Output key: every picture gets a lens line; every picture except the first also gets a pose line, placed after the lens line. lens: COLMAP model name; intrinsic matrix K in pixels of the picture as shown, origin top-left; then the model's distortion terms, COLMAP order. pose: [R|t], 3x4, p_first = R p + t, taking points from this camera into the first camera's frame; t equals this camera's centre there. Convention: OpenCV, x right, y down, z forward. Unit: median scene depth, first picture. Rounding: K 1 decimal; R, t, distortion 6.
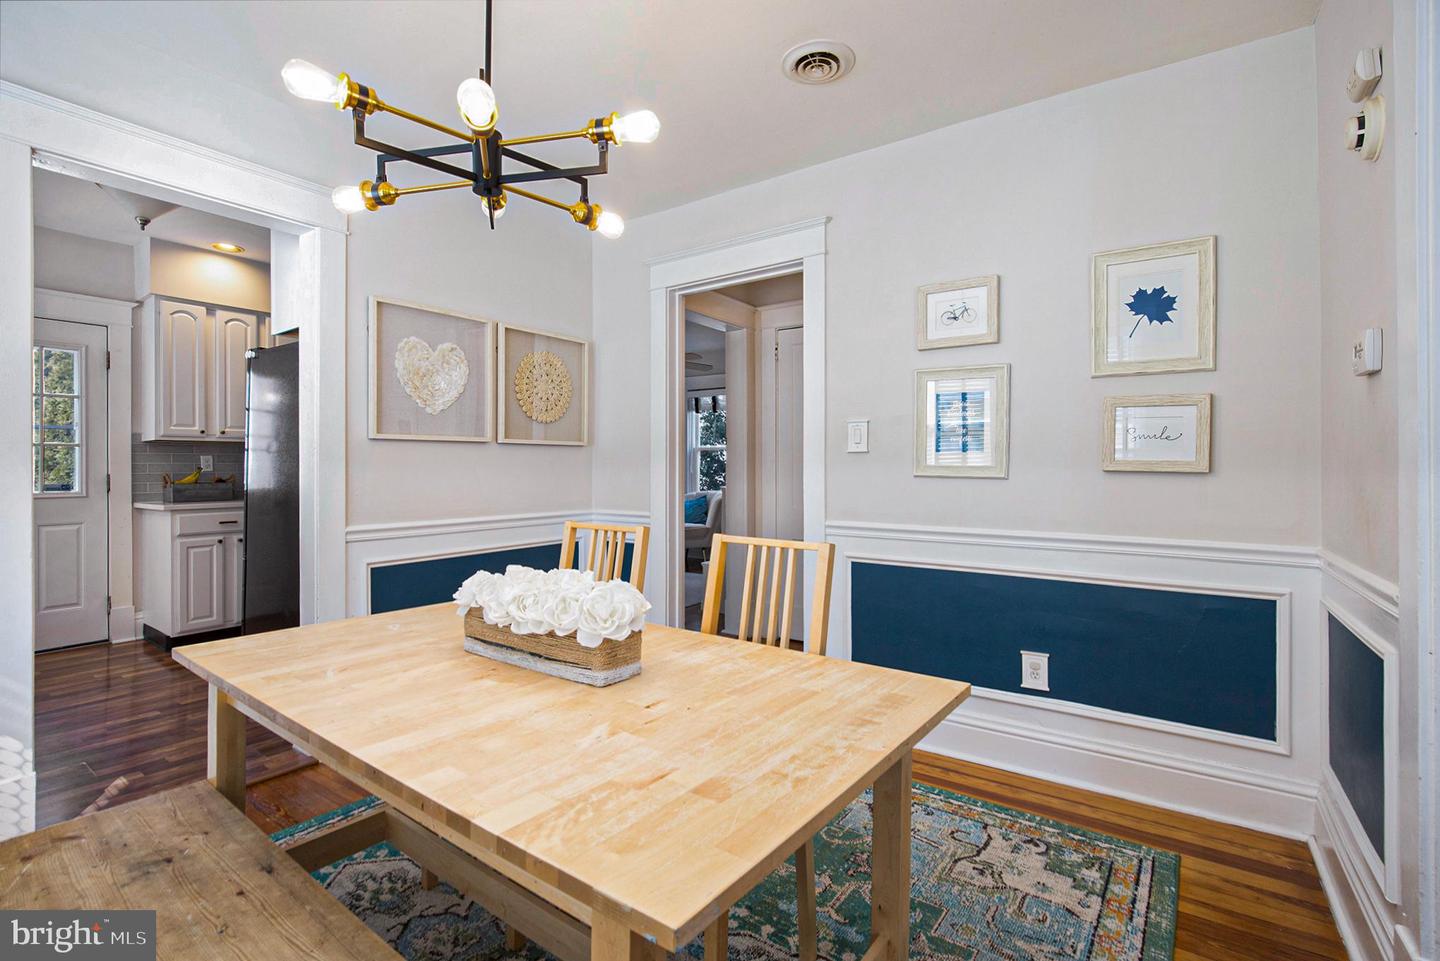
lens RADIAL K [[665.6, 0, 692.9], [0, 665.6, 468.7], [0, 0, 1]] dist [-0.023003, 0.000135]
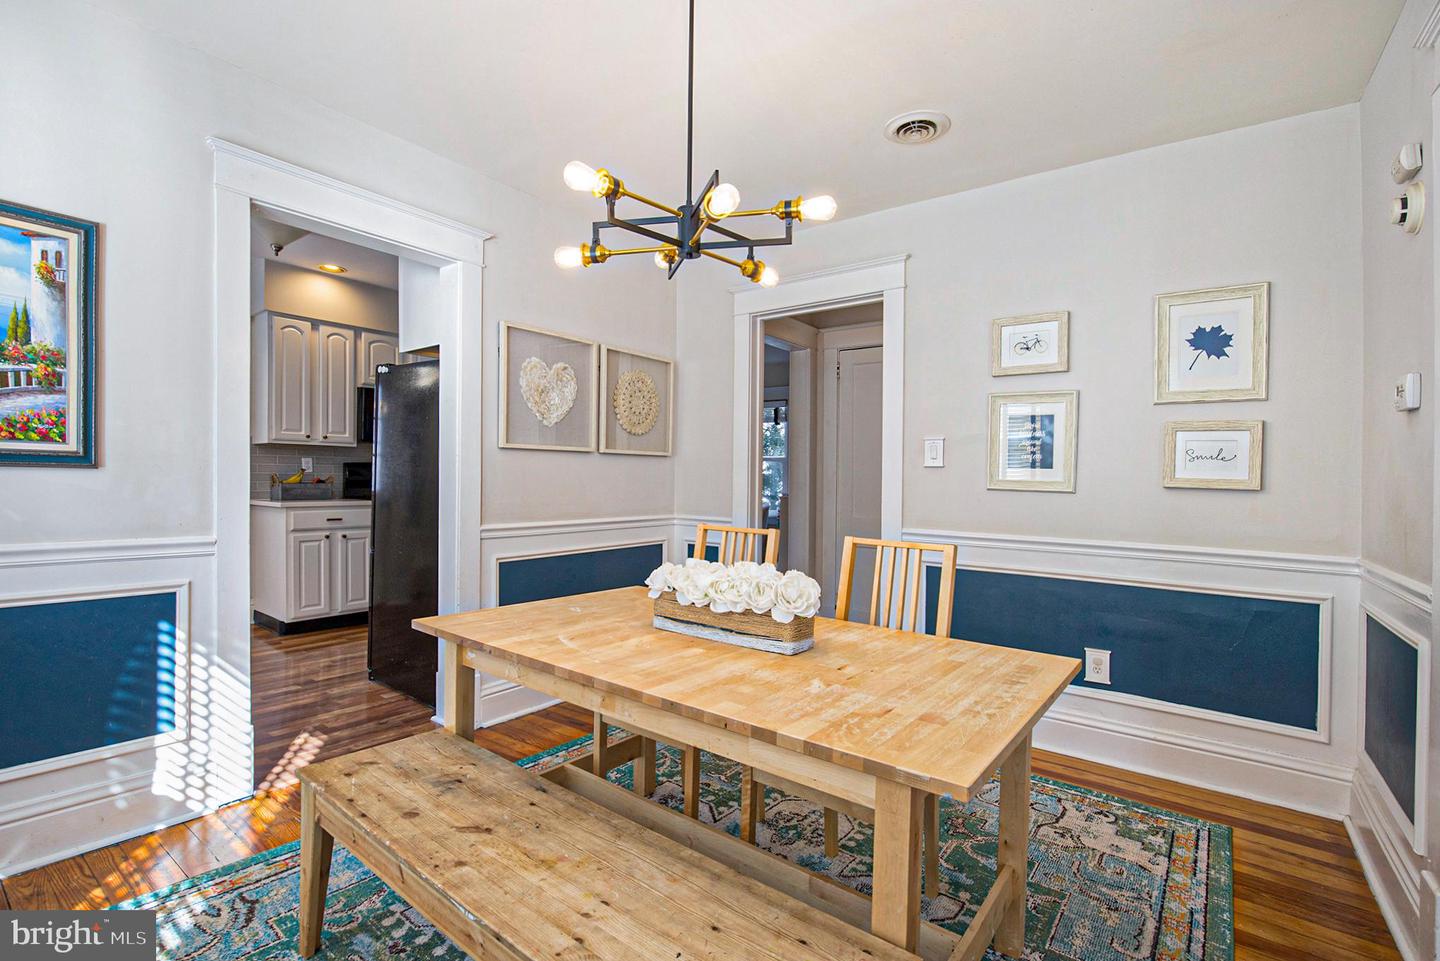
lens RADIAL K [[665.6, 0, 678.1], [0, 665.6, 470.2], [0, 0, 1]] dist [-0.026312, -0.001564]
pose [[0.999356, 0.016434, -0.031883, -0.173434], [-0.016678, 0.999833, -0.007413, -0.004305], [0.031756, 0.007940, 0.999464, -0.145606]]
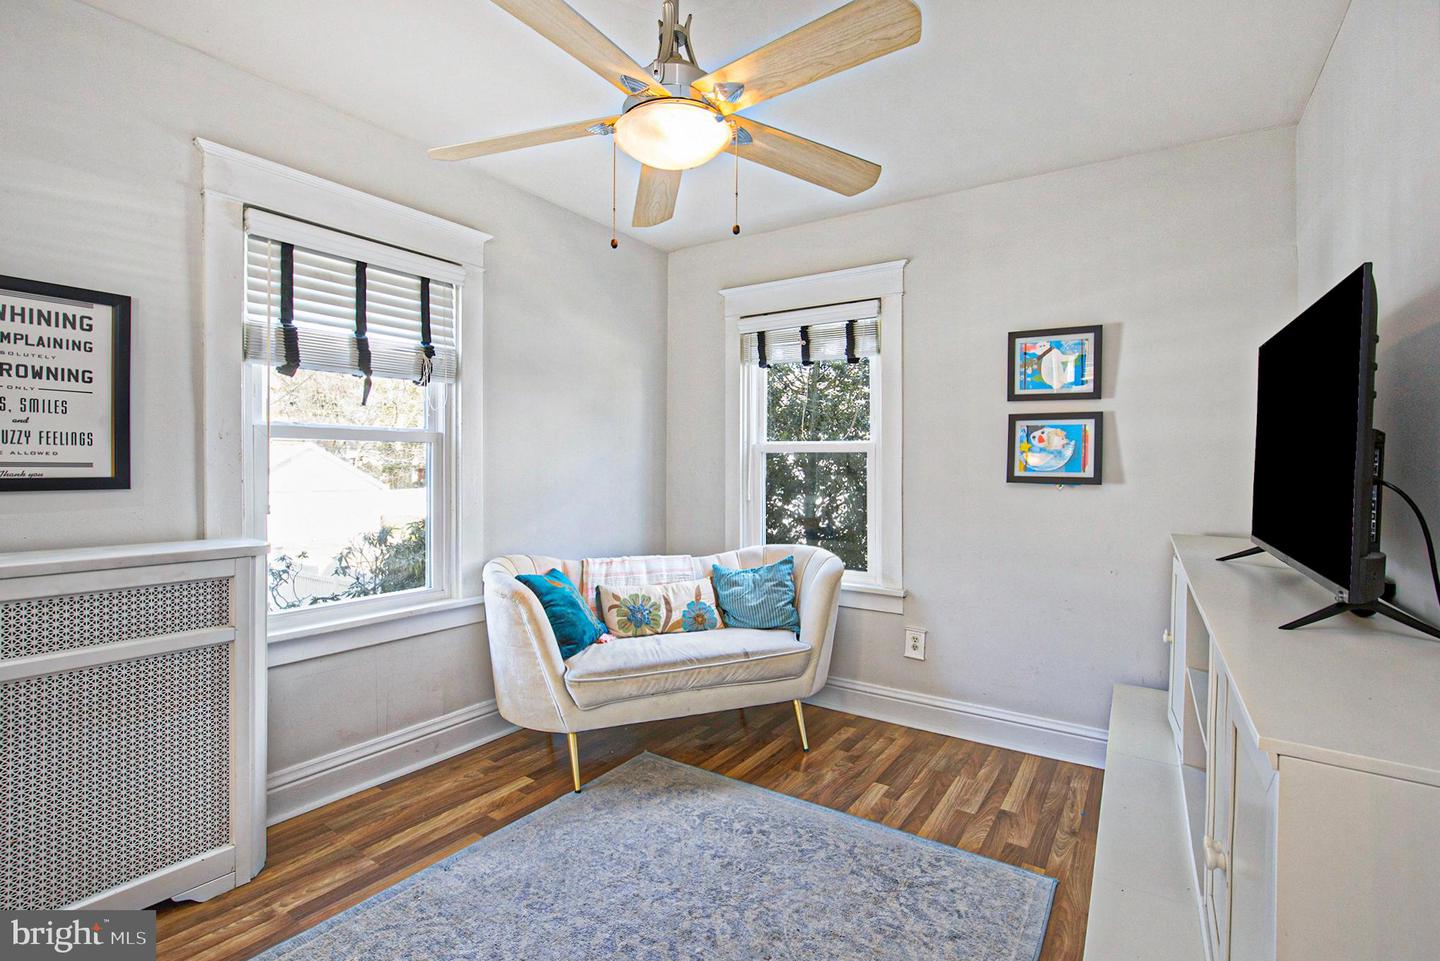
lens RADIAL K [[665.6, 0, 692.9], [0, 665.6, 468.7], [0, 0, 1]] dist [-0.023003, 0.000135]
pose [[0.999899, 0.004250, 0.013526, -0.156624], [-0.004290, 0.999987, 0.002930, -0.055423], [-0.013514, -0.002988, 0.999904, 1.895640]]
